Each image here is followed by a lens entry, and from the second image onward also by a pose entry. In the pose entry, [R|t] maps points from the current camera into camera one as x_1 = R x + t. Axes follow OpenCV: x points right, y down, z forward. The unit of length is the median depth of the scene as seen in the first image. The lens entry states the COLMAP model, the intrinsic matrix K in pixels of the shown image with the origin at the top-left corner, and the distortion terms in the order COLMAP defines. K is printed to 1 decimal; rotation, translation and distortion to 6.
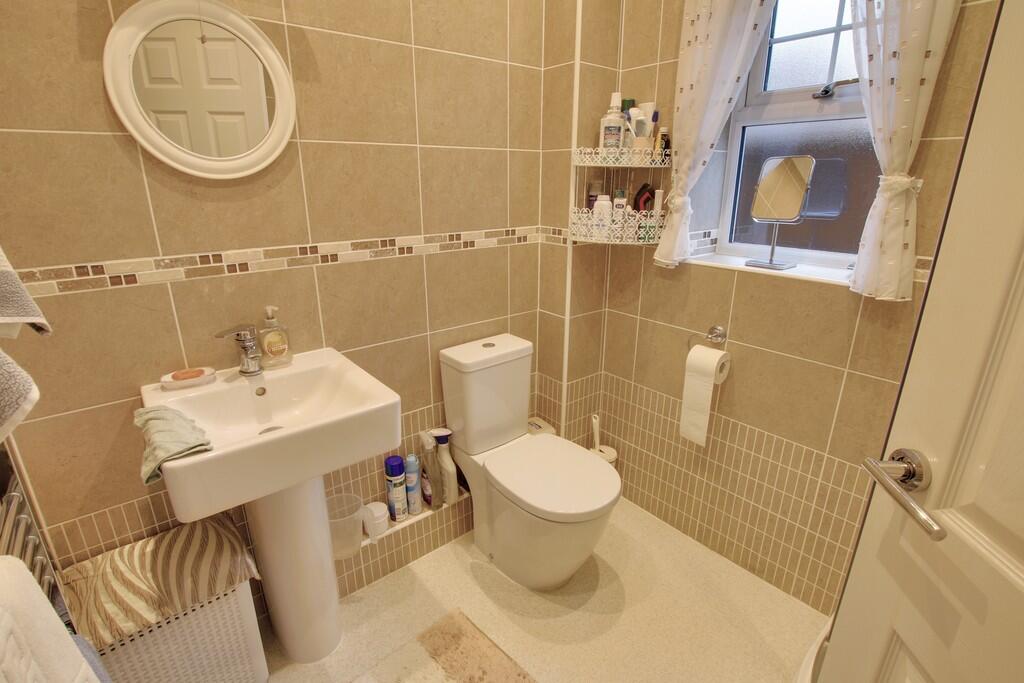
lens RADIAL K [[488.2, 0, 512.2], [0, 488.2, 345.6], [0, 0, 1]] dist [-0.027240, -0.000038]
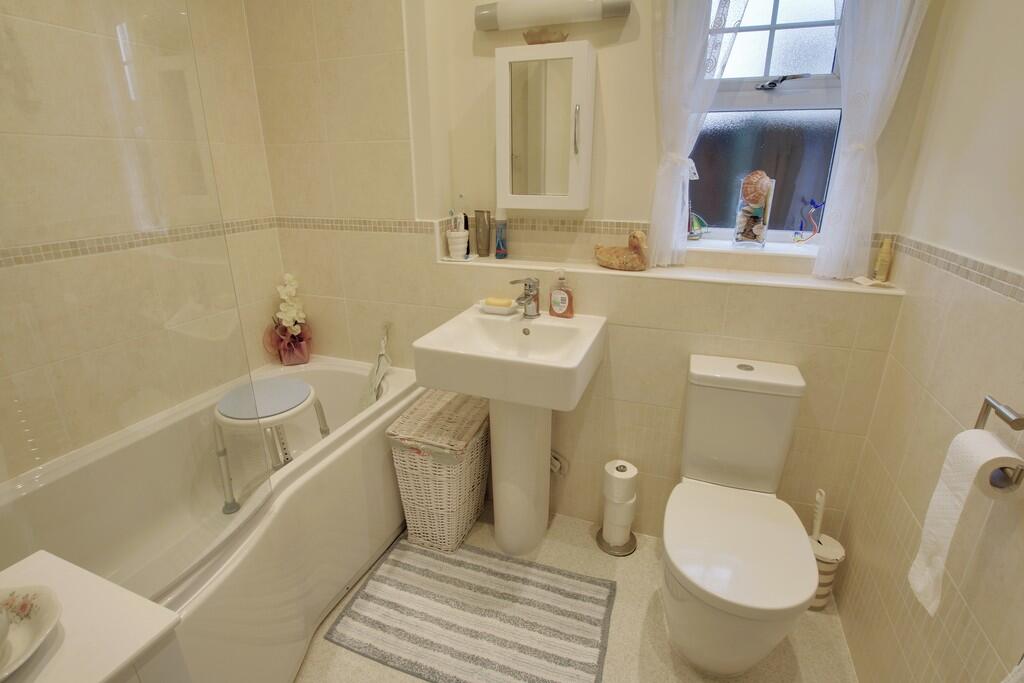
lens RADIAL K [[488.2, 0, 512.2], [0, 488.2, 345.6], [0, 0, 1]] dist [-0.027240, -0.000038]
pose [[0.503534, 0.283799, -0.816034, 1.250036], [-0.279205, 0.947283, 0.157160, -0.159897], [0.817617, 0.148706, 0.556227, 0.332098]]
